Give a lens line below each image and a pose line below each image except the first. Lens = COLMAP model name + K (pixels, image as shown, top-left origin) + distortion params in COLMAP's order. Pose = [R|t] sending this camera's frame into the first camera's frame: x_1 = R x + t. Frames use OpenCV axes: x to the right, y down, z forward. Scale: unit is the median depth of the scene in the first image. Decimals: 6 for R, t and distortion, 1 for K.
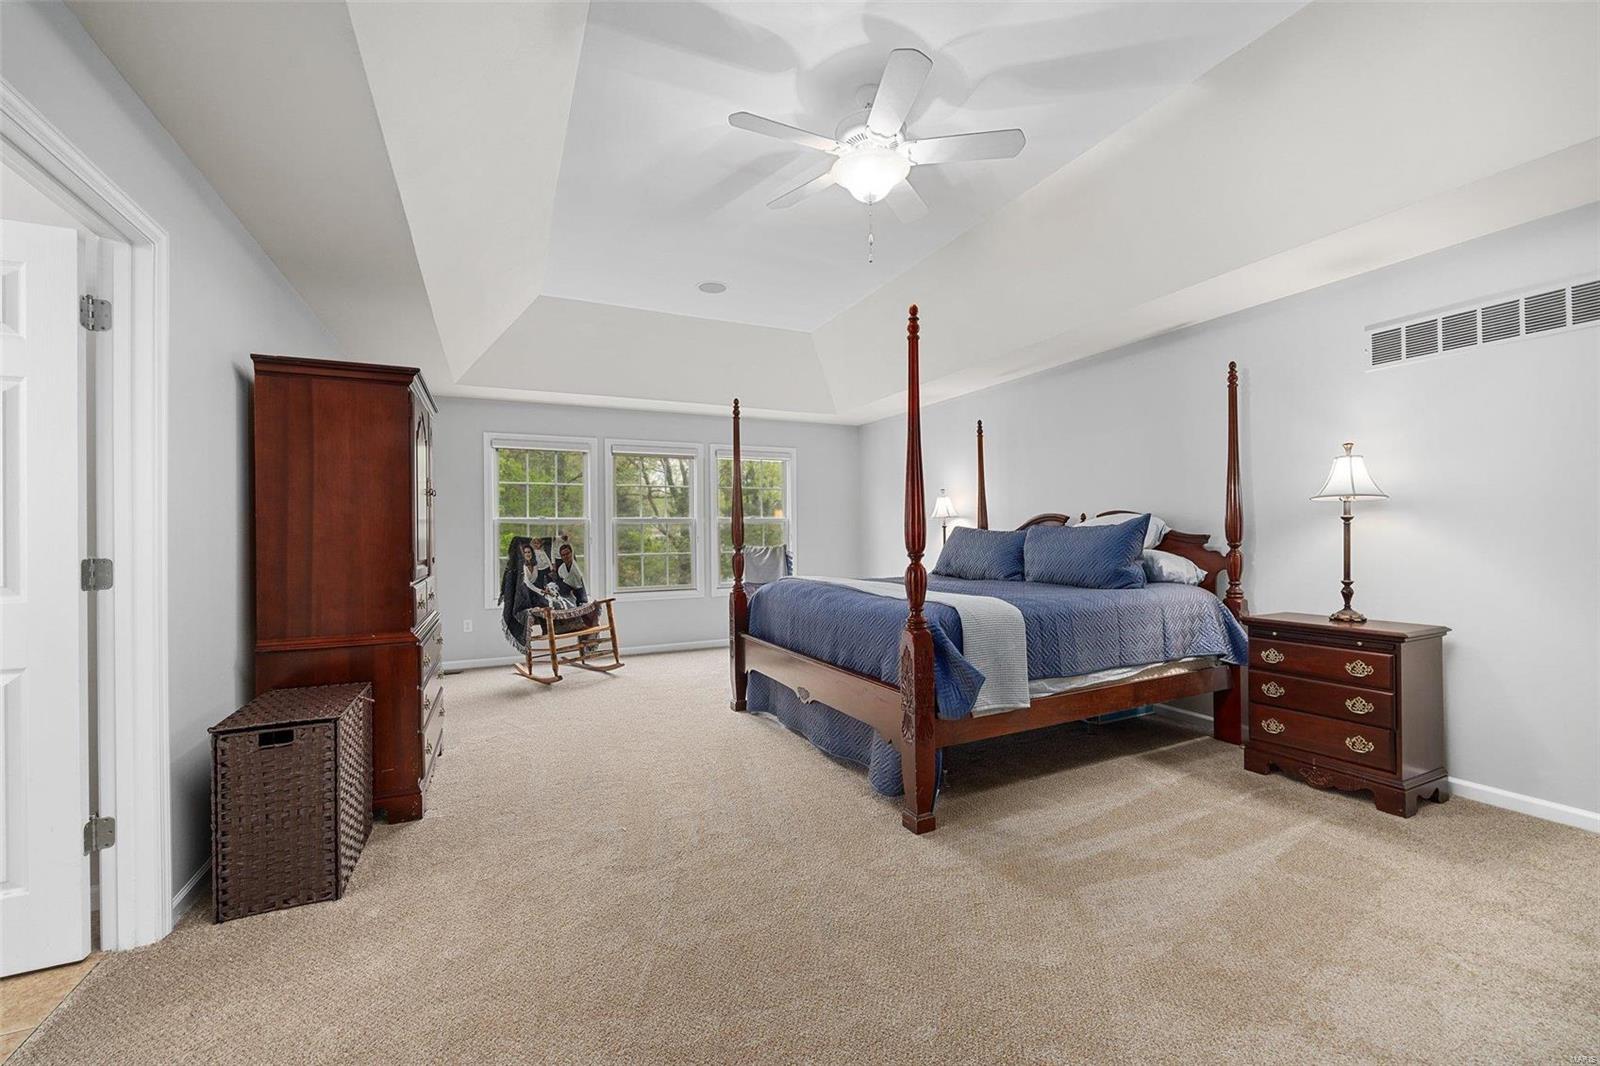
lens RADIAL K [[641.0, 0, 801.6], [0, 641.0, 533.0], [0, 0, 1]] dist [-0.000526, 0.000020]
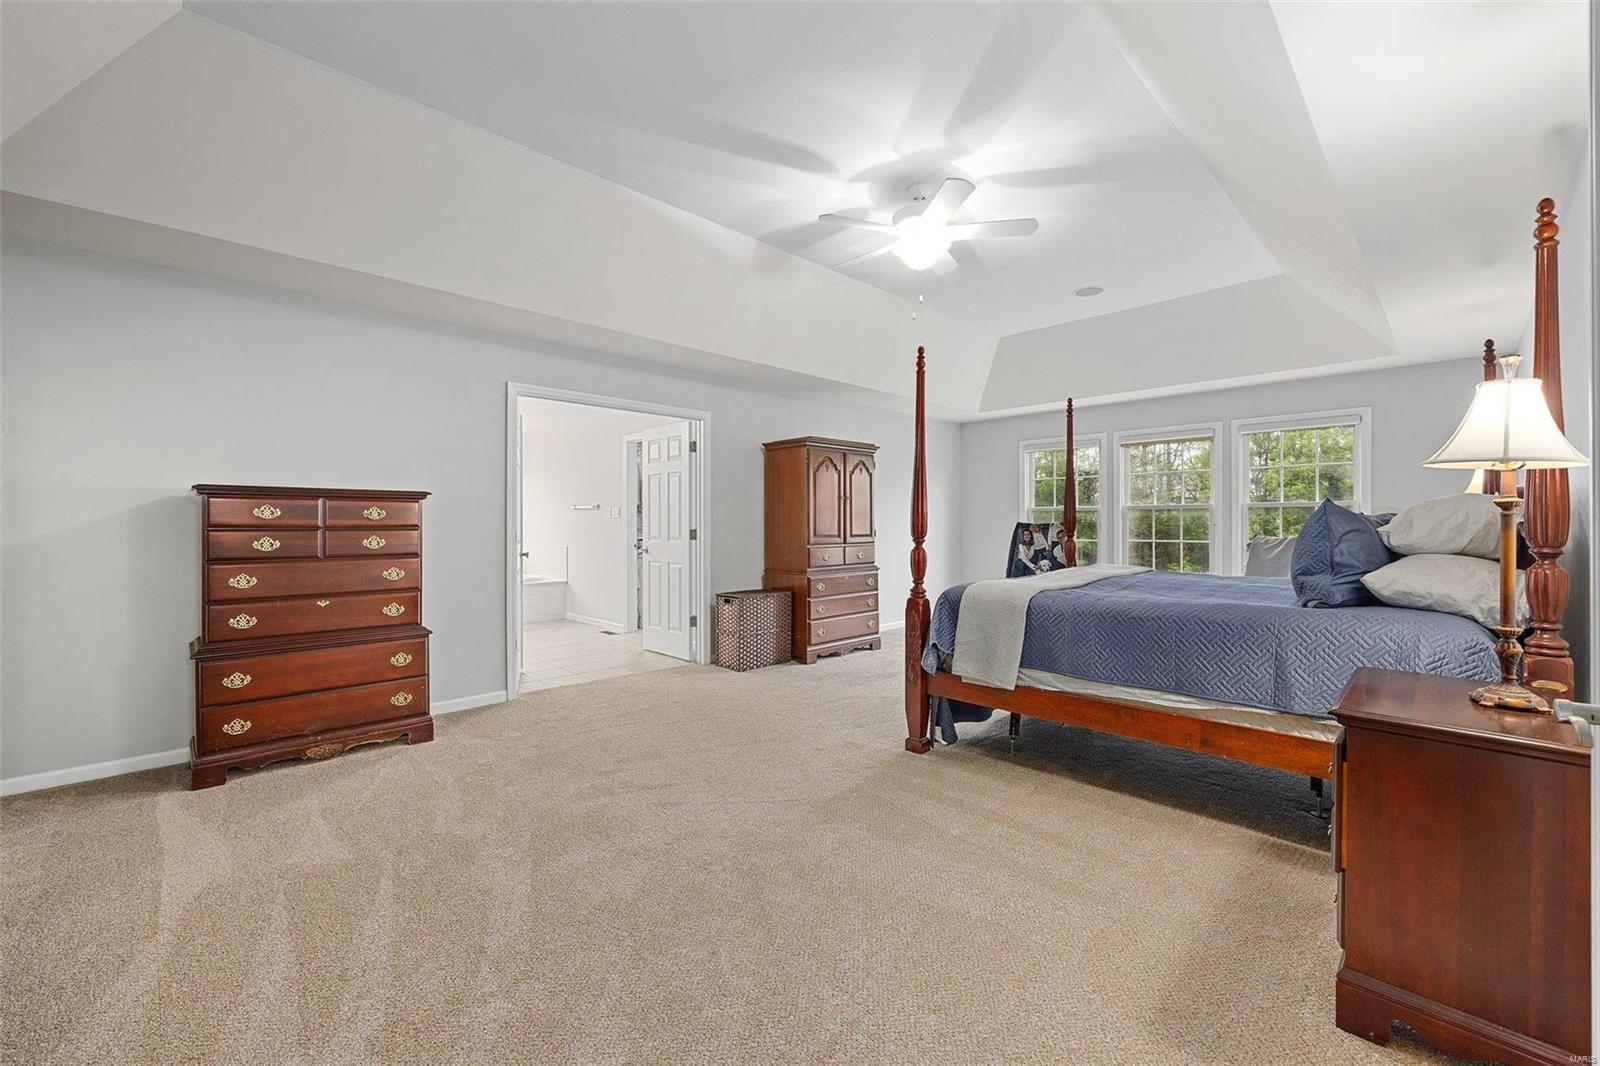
lens RADIAL K [[641.0, 0, 800.4], [0, 641.0, 527.3], [0, 0, 1]] dist [-0.000526, 0.000020]
pose [[0.321741, 0.017374, -0.946668, 0.627165], [-0.000265, 0.999833, 0.018259, -0.007560], [0.946828, -0.005624, 0.321692, 0.169224]]
